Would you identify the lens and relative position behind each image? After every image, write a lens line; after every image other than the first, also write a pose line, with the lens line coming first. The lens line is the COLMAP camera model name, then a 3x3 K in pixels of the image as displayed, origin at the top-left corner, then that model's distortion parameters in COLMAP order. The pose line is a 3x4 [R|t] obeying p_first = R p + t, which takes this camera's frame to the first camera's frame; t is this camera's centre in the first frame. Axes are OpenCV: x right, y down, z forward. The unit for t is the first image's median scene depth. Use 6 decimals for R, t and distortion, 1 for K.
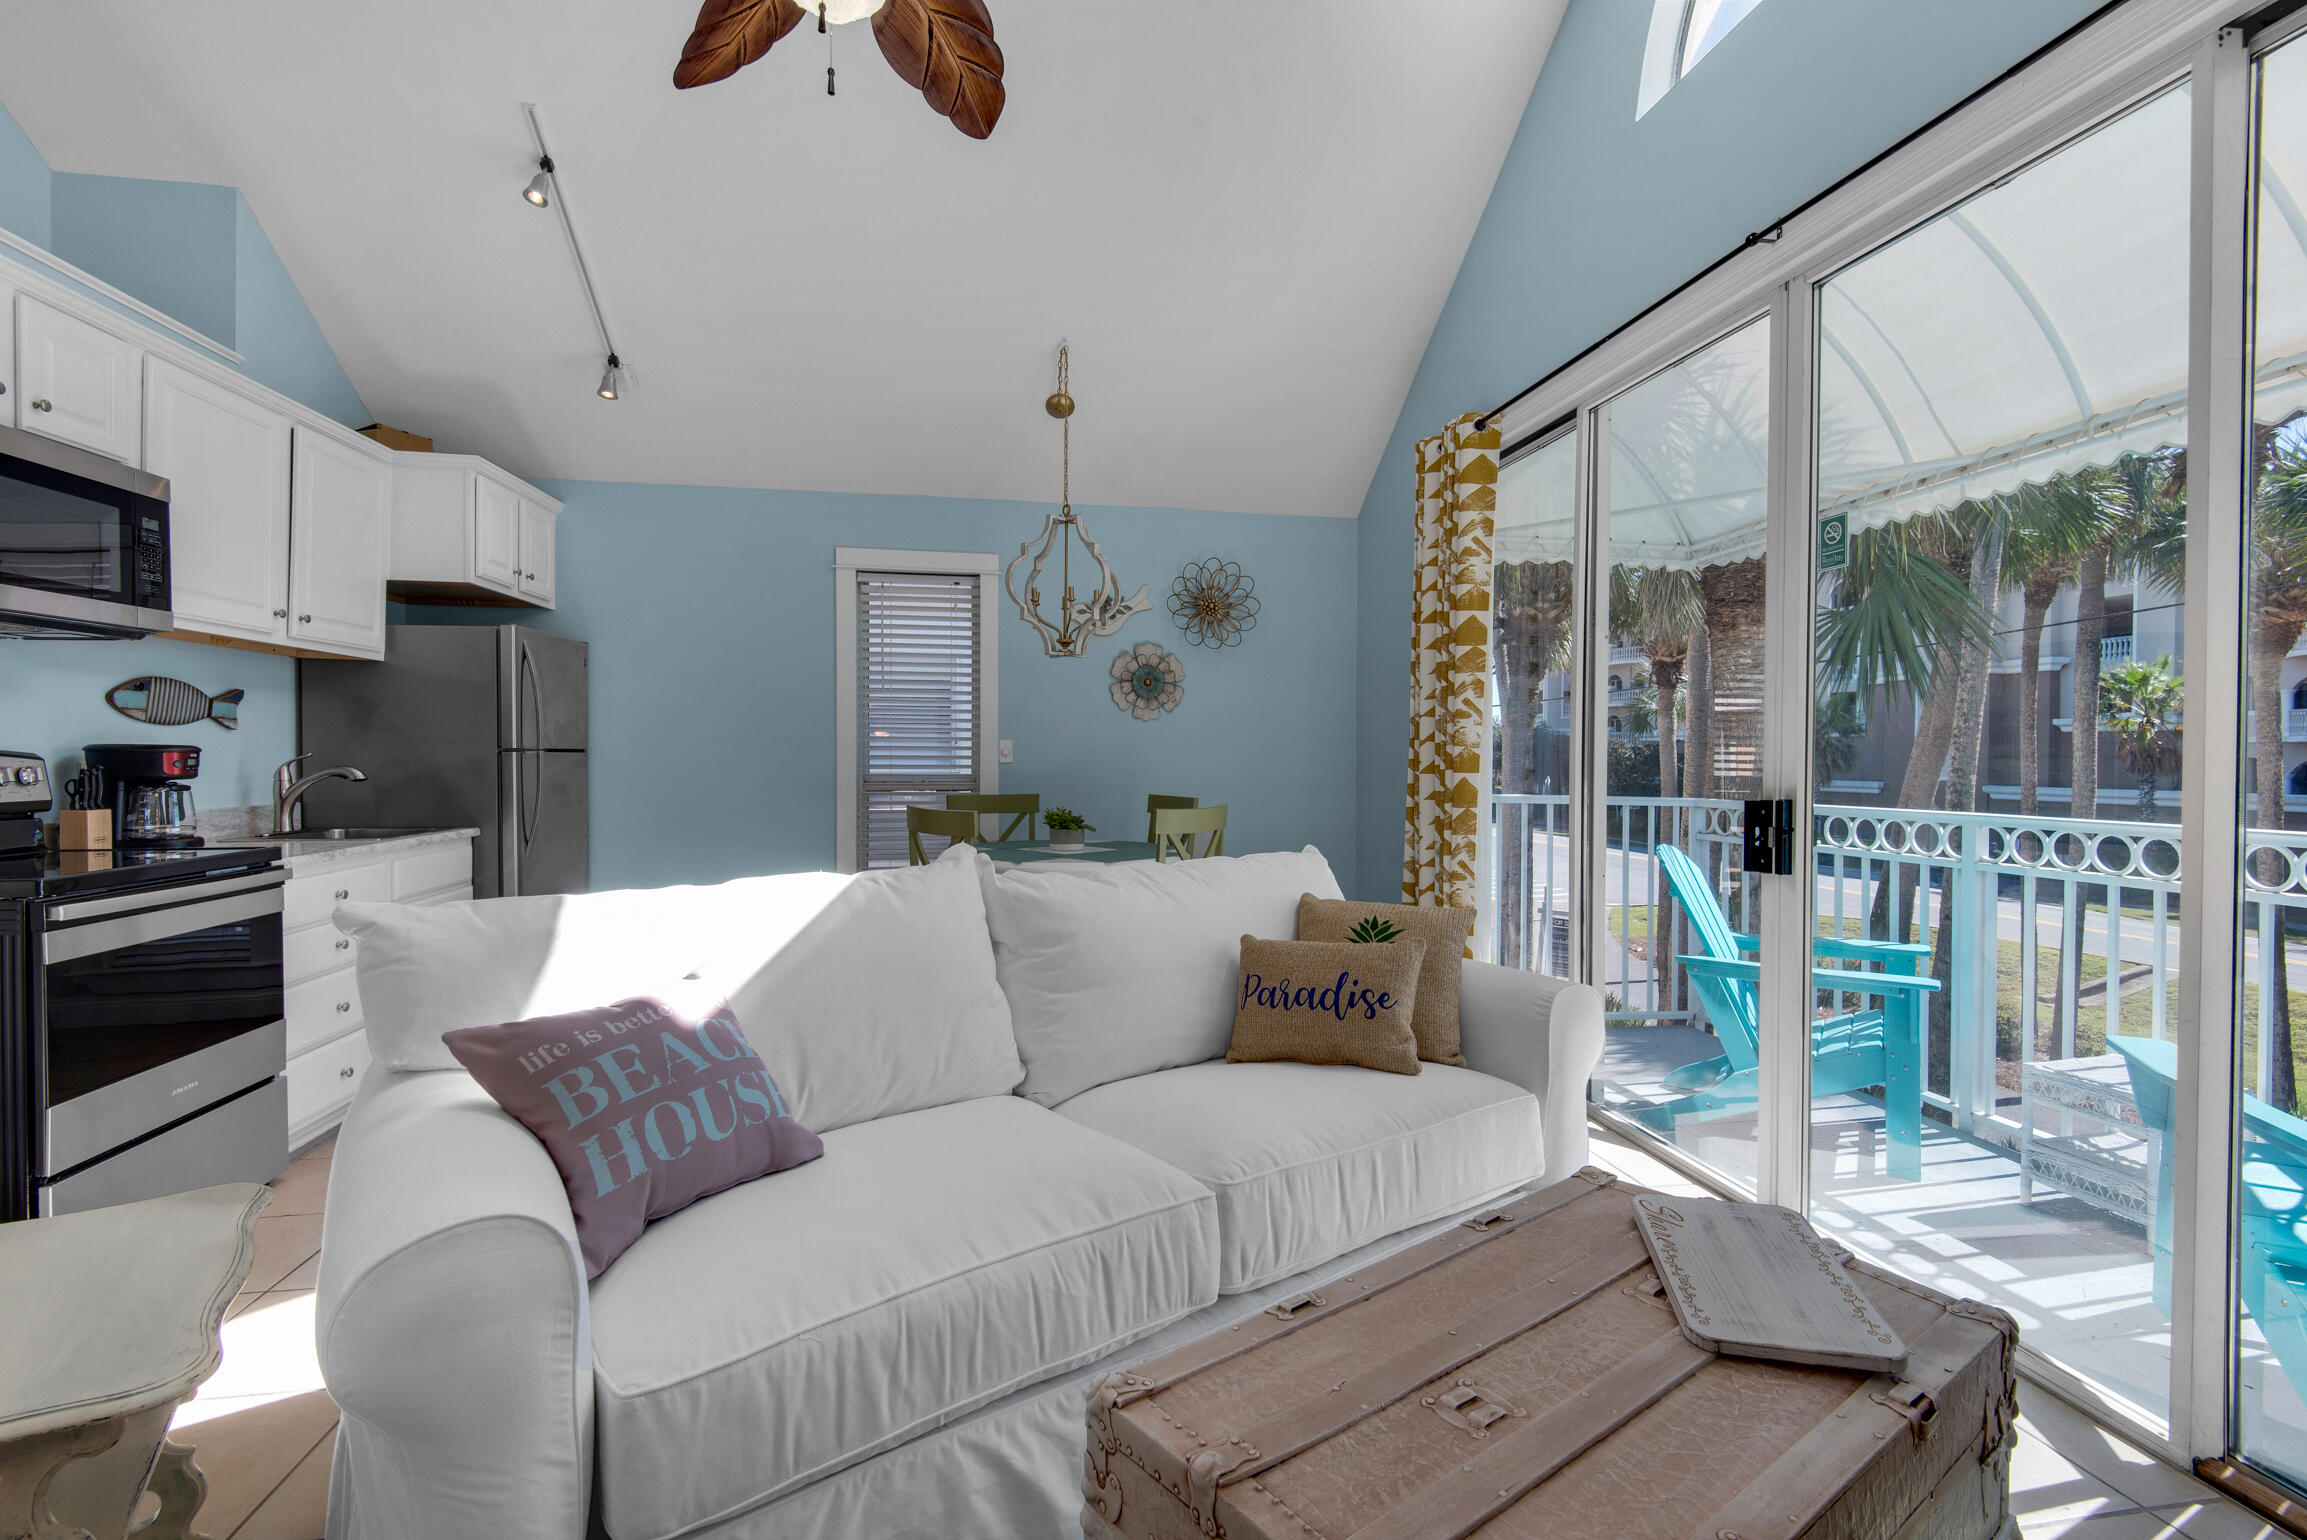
lens RADIAL K [[1041.1, 0, 1127.7], [0, 1041.1, 748.2], [0, 0, 1]] dist [0.039103, -0.022621]
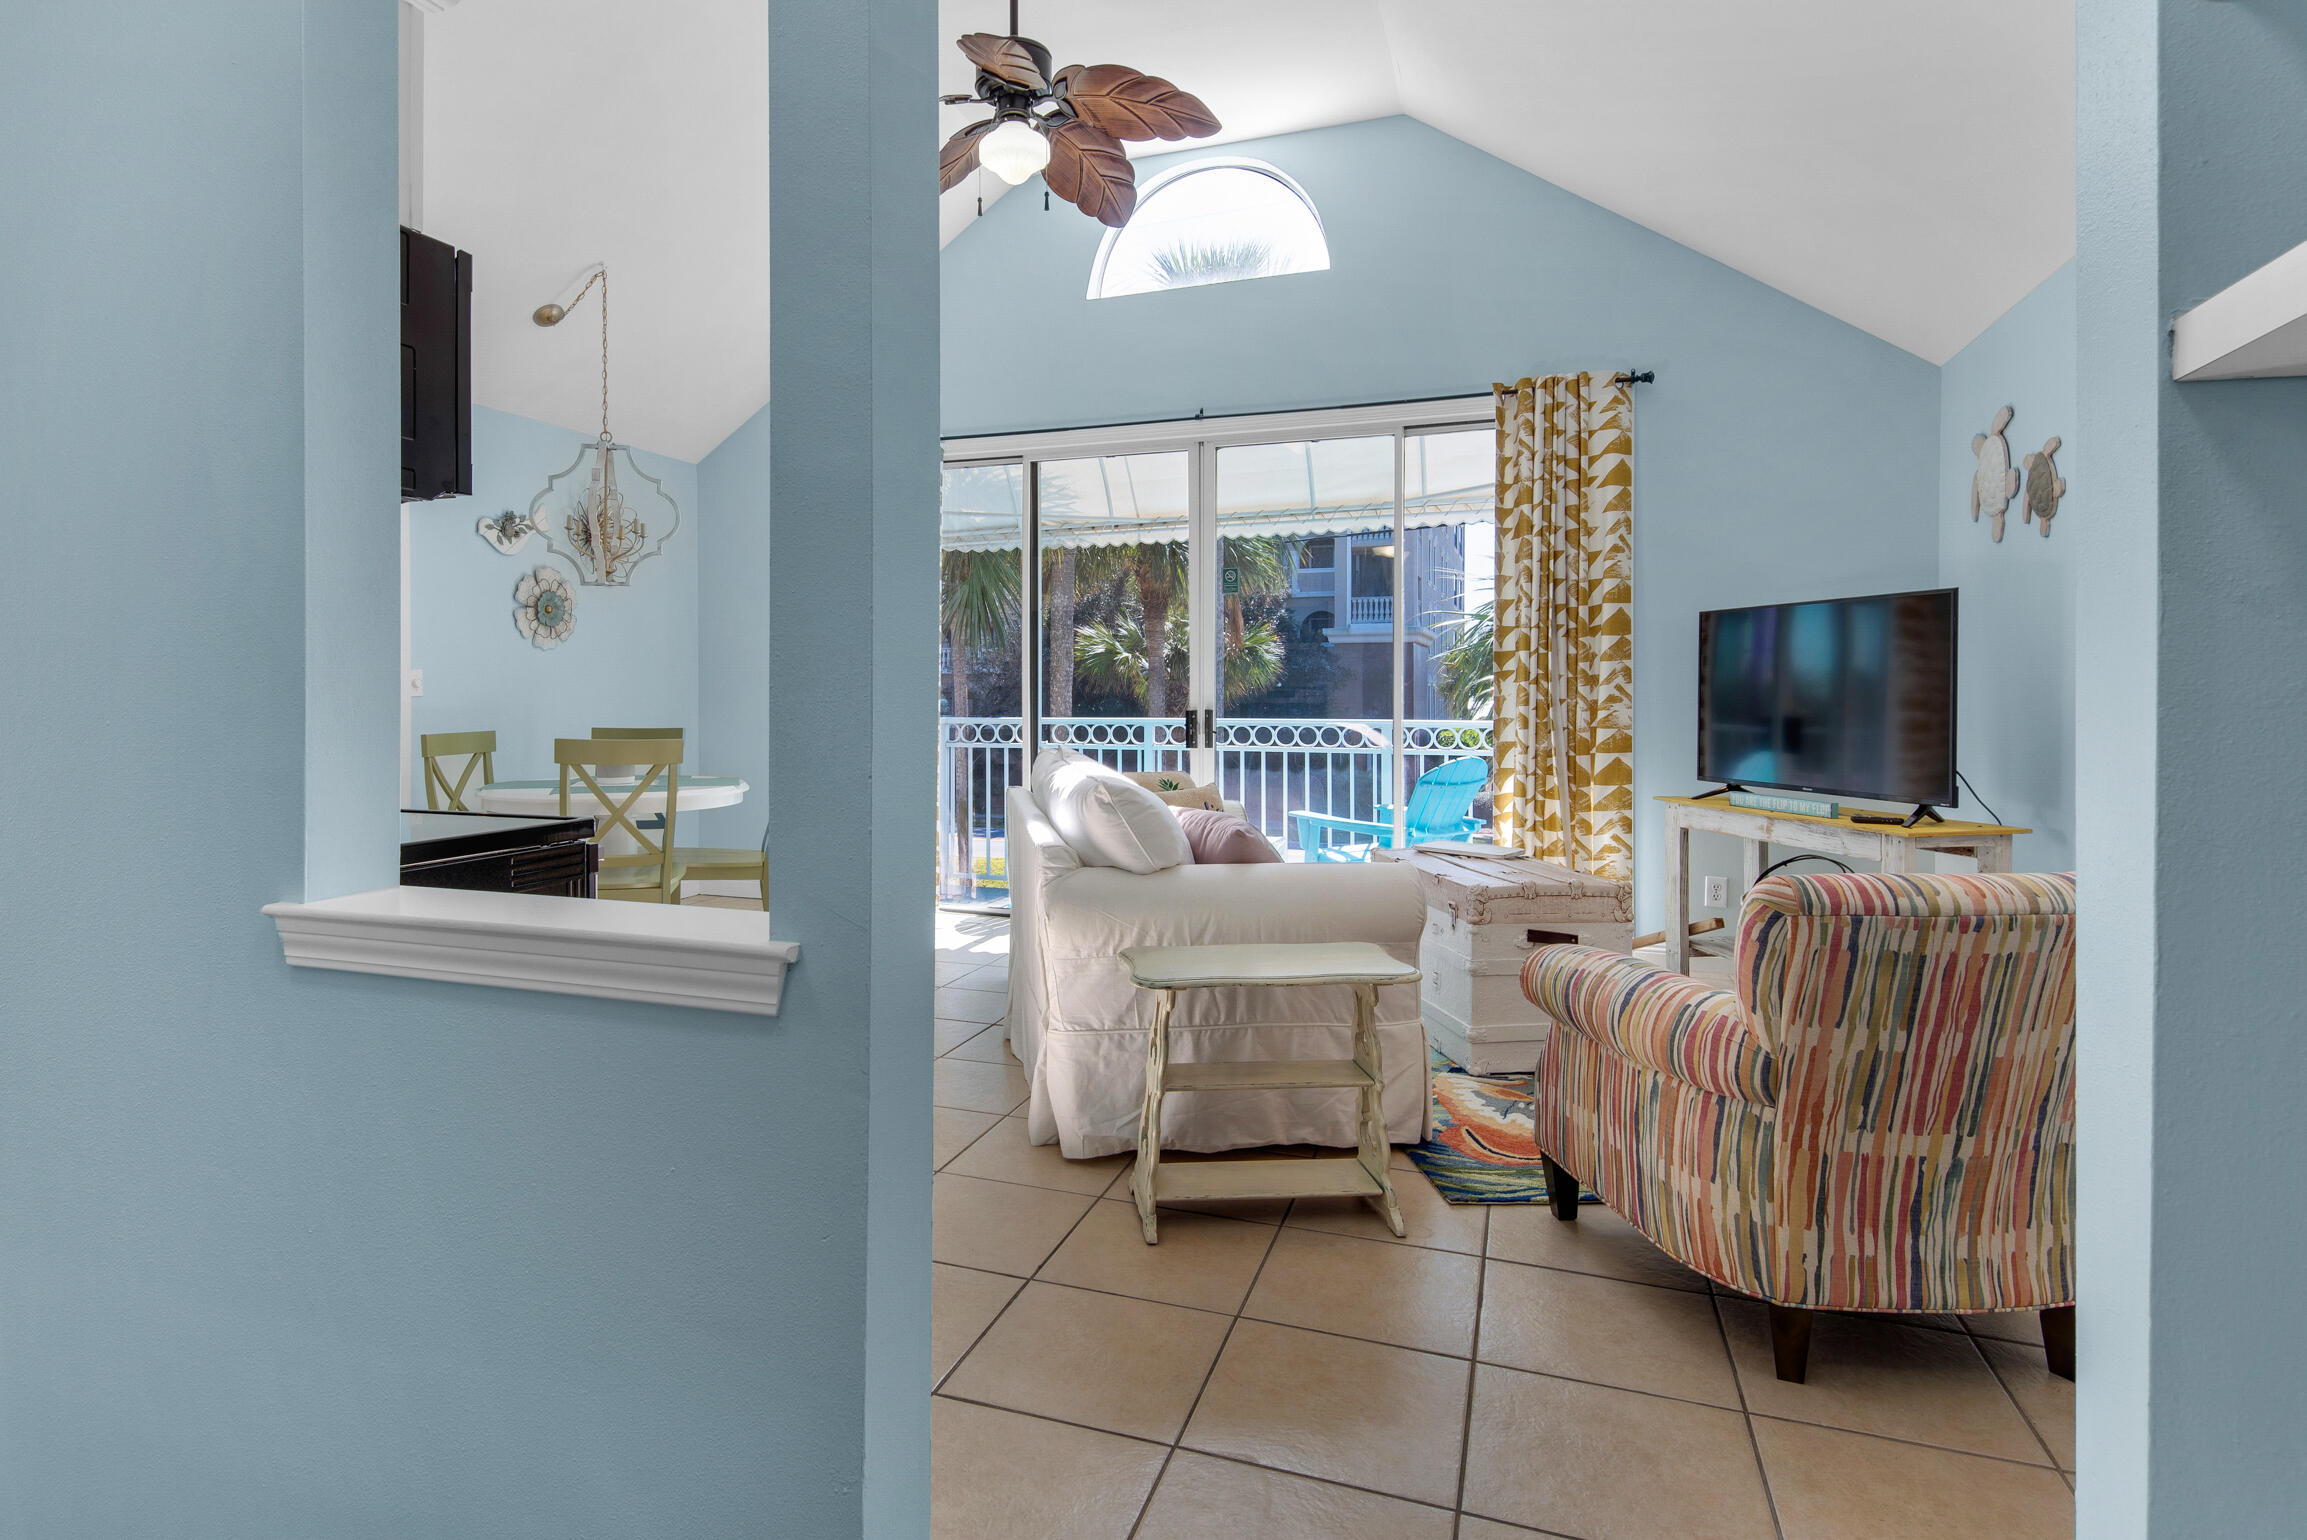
lens RADIAL K [[1176.1, 0, 1097.8], [0, 1176.1, 674.0], [0, 0, 1]] dist [0.020625, -0.000866]
pose [[0.495412, 0.007510, 0.868625, -0.866224], [-0.004594, 0.999971, -0.006026, -0.001110], [-0.868646, -0.001005, 0.495433, 0.063769]]
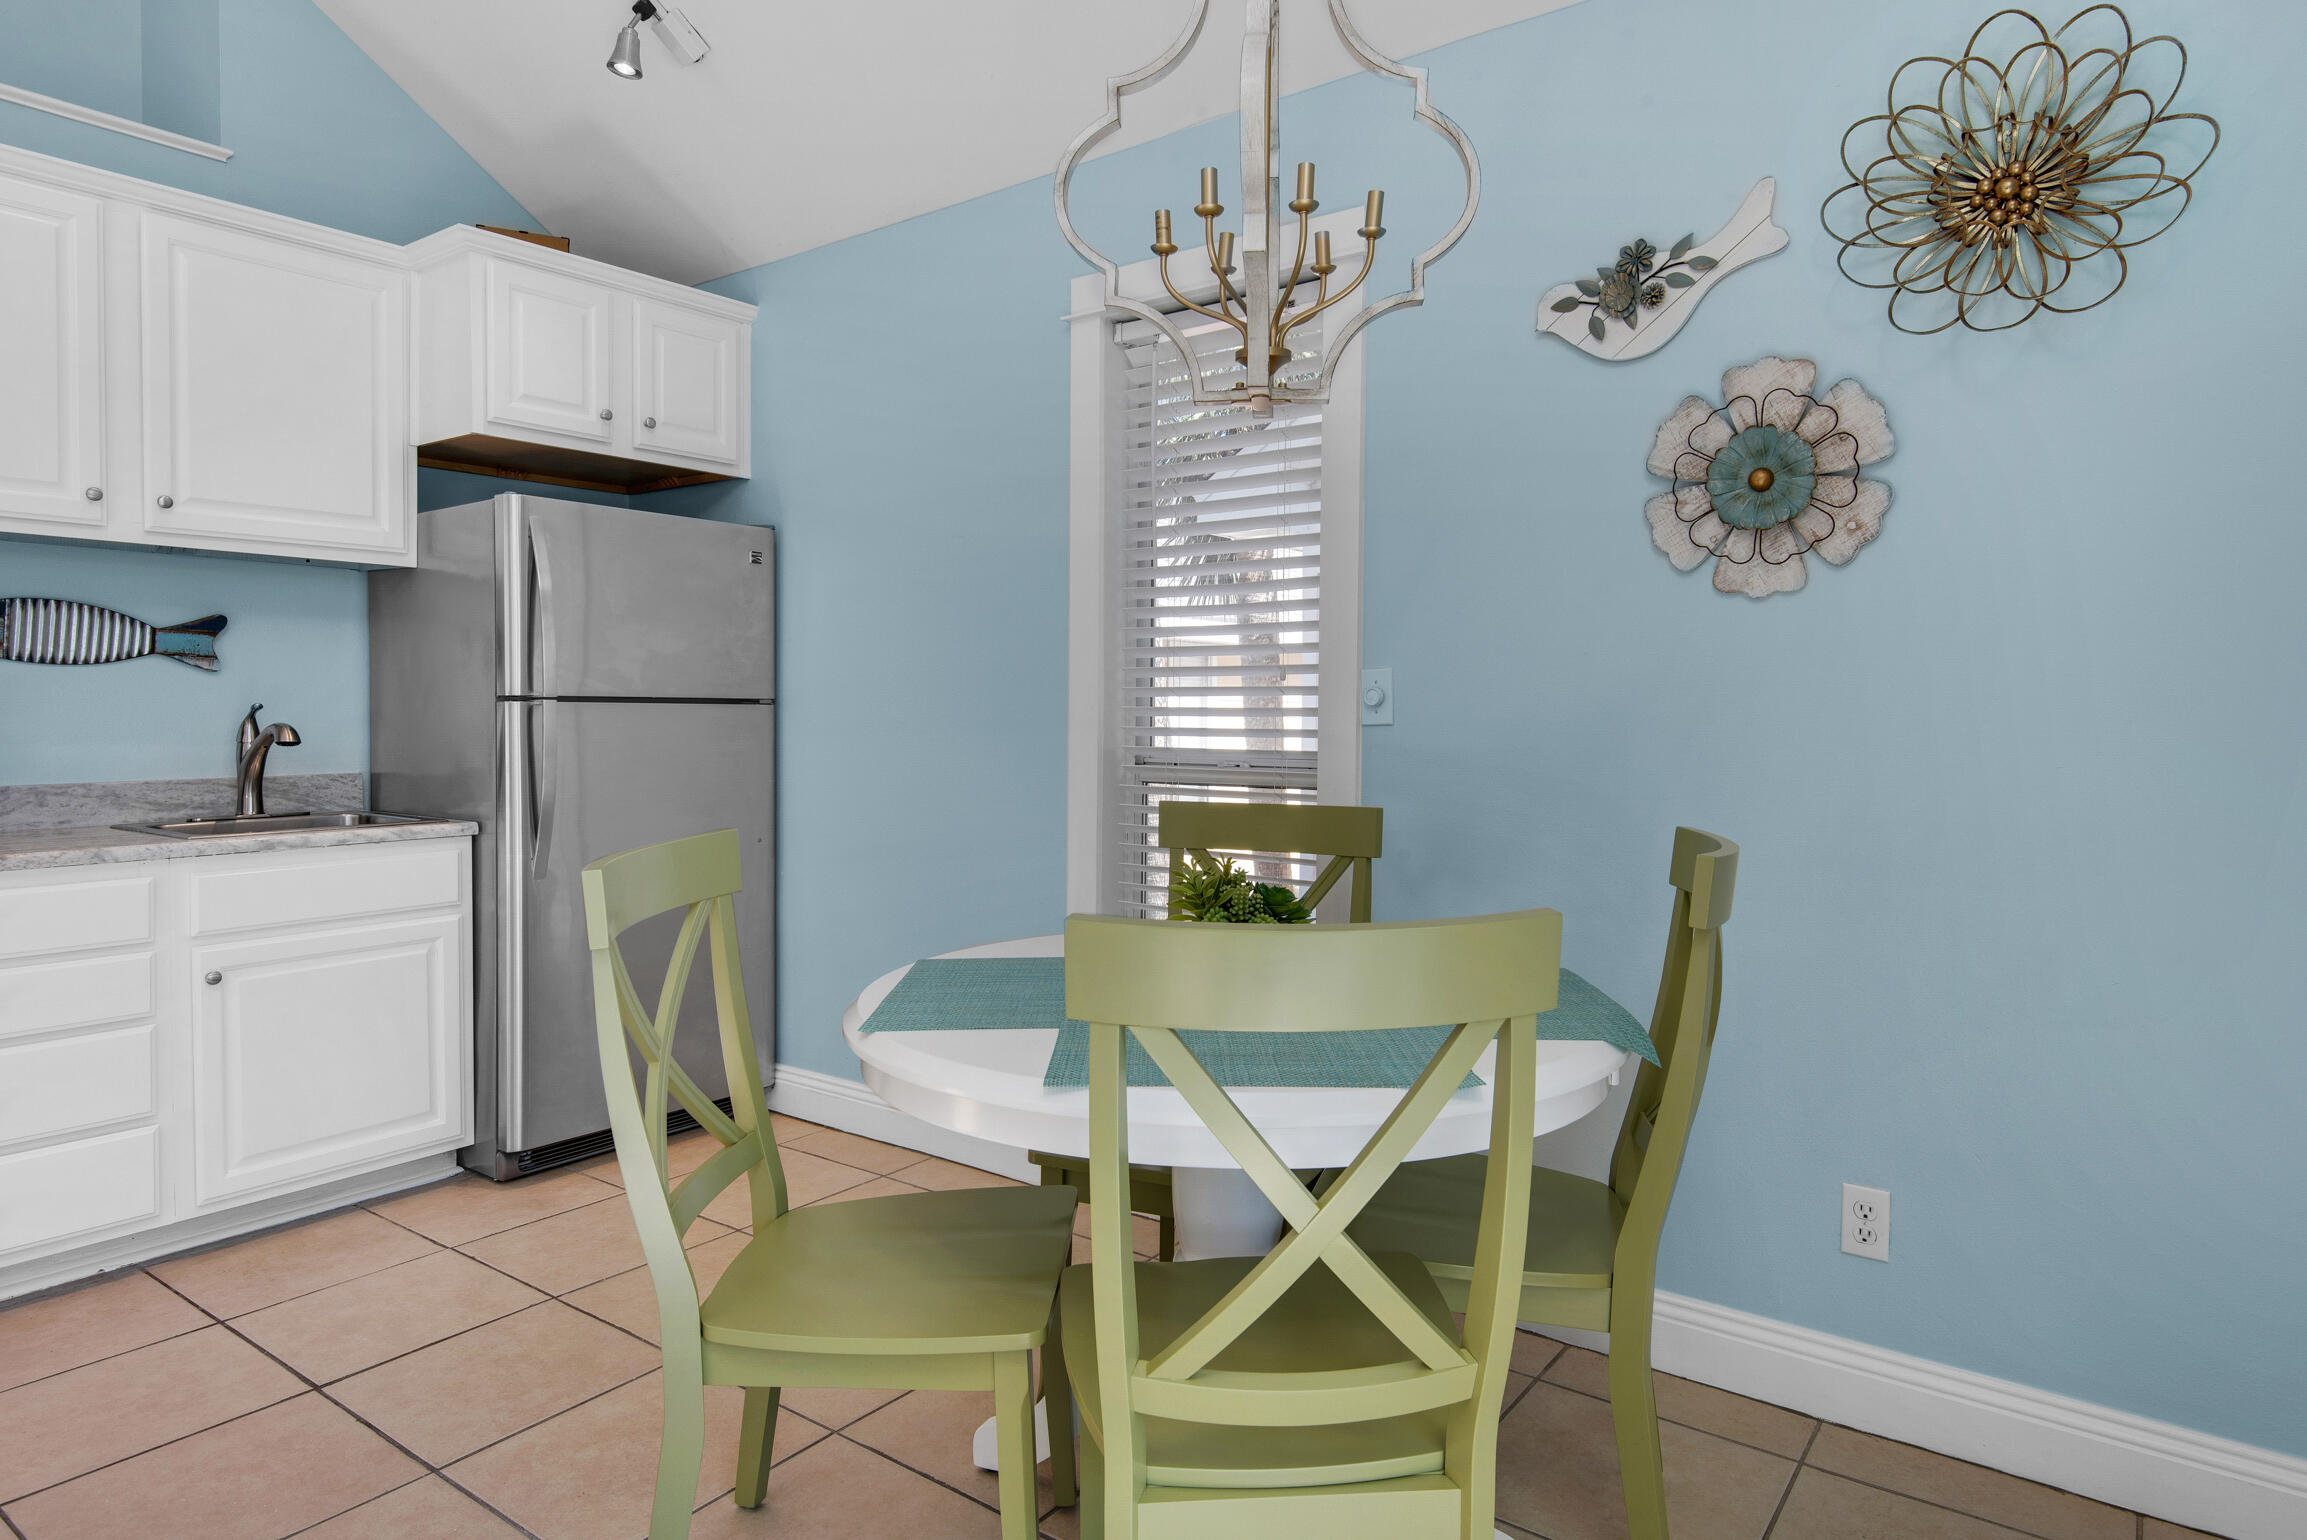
lens RADIAL K [[1290.5, 0, 1180.4], [0, 1290.5, 722.7], [0, 0, 1]] dist [0.017584, -0.000692]
pose [[0.702851, 0.005779, -0.711314, 0.239332], [0.004116, 0.999917, 0.012191, 0.009326], [0.711326, -0.011496, 0.702769, 0.777918]]
